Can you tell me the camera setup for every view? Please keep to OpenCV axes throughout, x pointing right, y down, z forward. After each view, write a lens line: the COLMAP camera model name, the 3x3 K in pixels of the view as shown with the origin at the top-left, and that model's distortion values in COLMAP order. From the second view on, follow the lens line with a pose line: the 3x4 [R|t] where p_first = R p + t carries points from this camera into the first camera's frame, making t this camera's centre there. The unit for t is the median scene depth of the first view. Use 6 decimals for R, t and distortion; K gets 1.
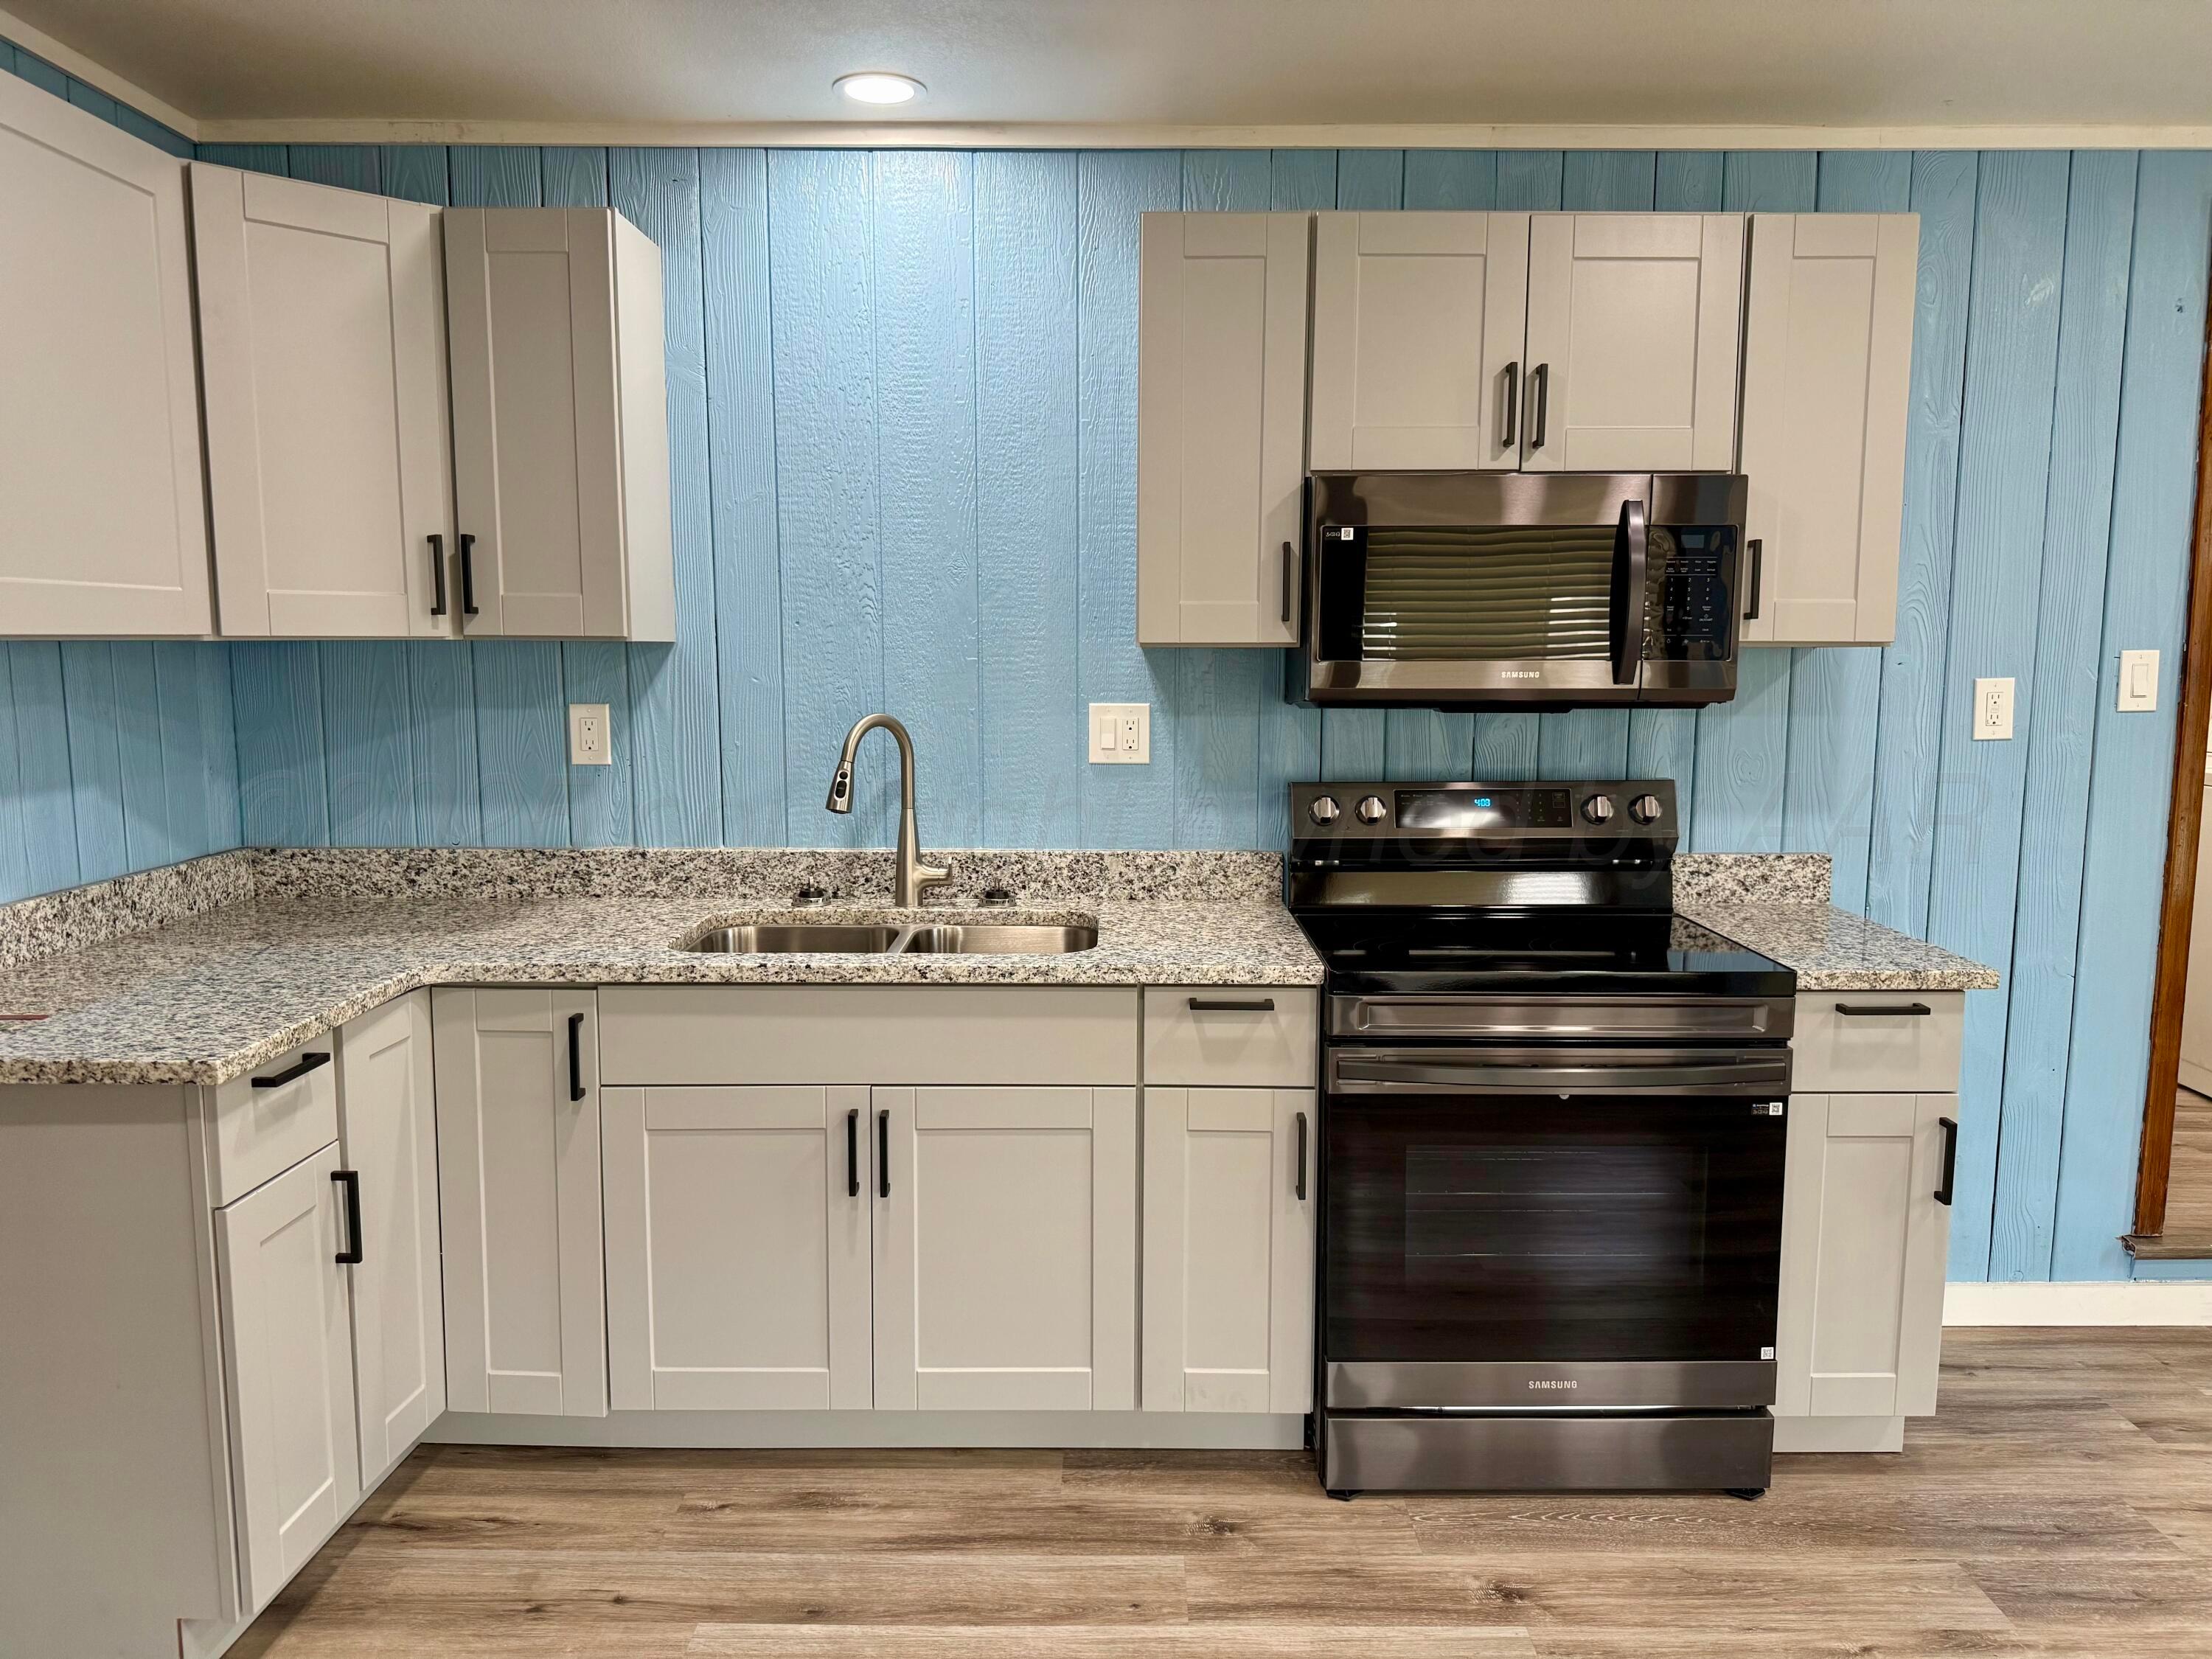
lens RADIAL K [[1534.0, 0, 1106.2], [0, 1534.0, 831.4], [0, 0, 1]] dist [0.003893, -0.006665]
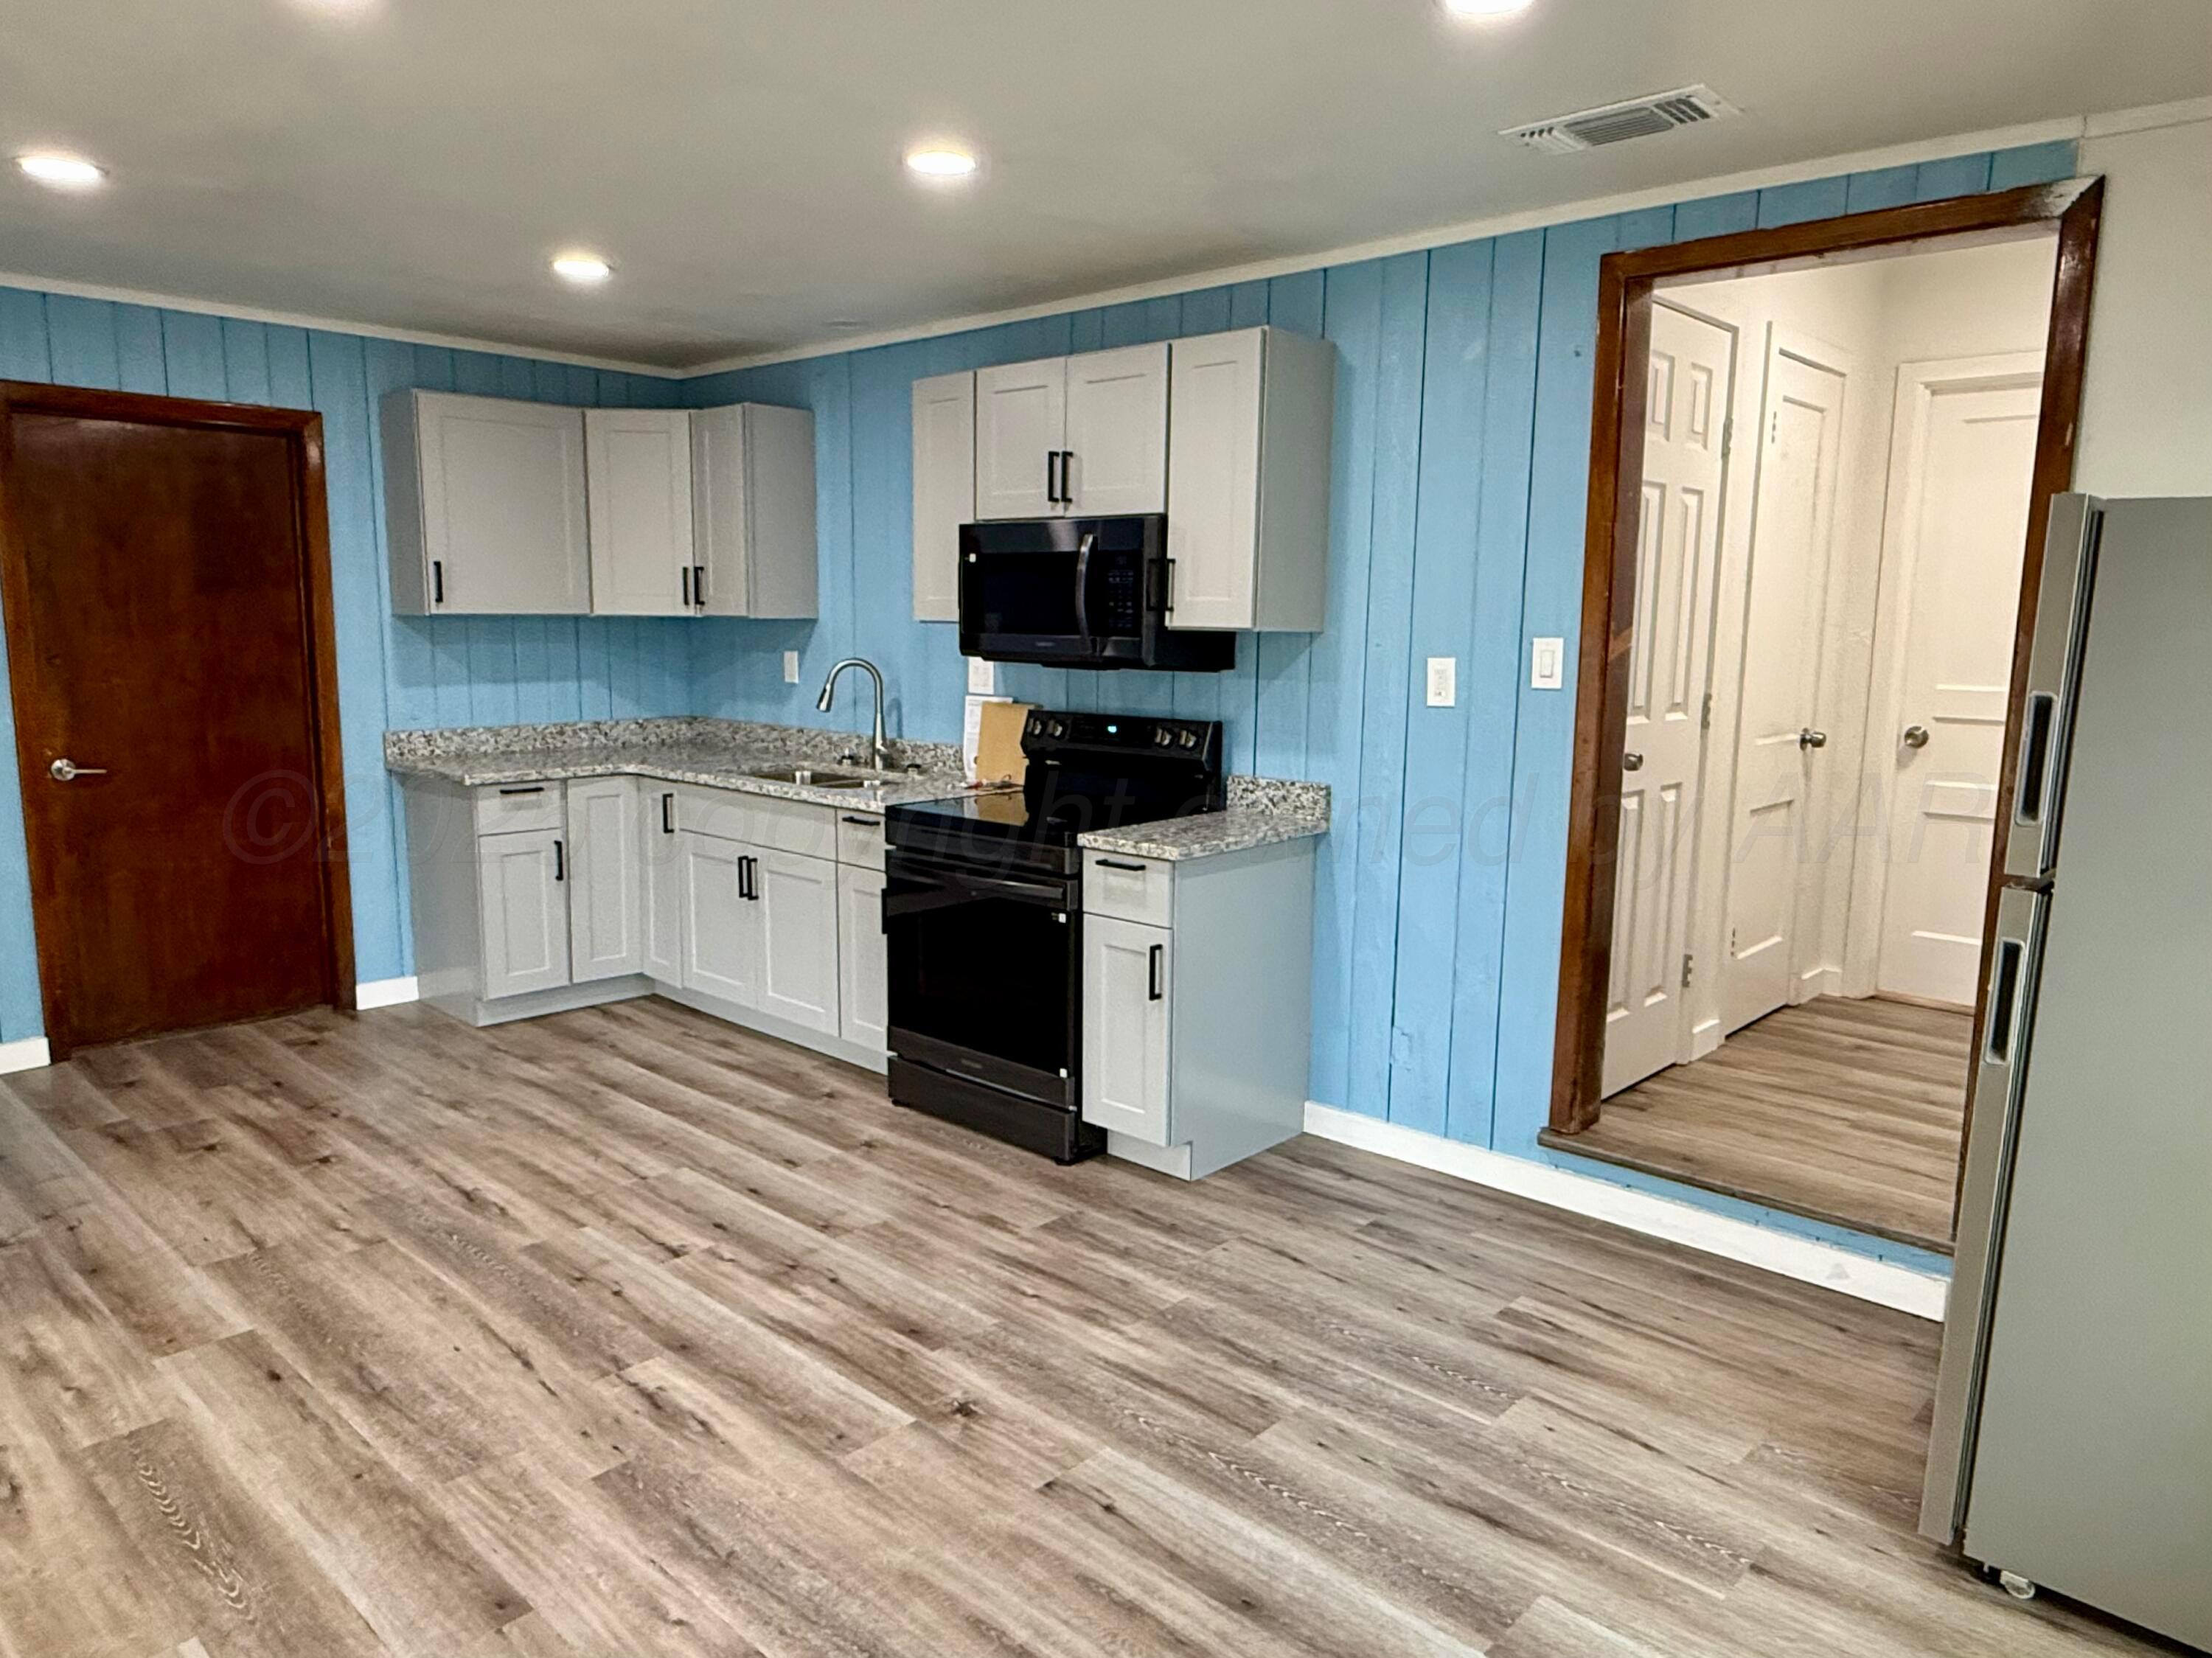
lens RADIAL K [[1395.7, 0, 1104.3], [0, 1395.7, 826.8], [0, 0, 1]] dist [0.002735, 0.002316]
pose [[0.750334, 0.106809, -0.652373, 1.320462], [-0.090933, 0.994156, 0.058179, -0.002847], [0.654775, 0.015668, 0.755662, -0.069575]]
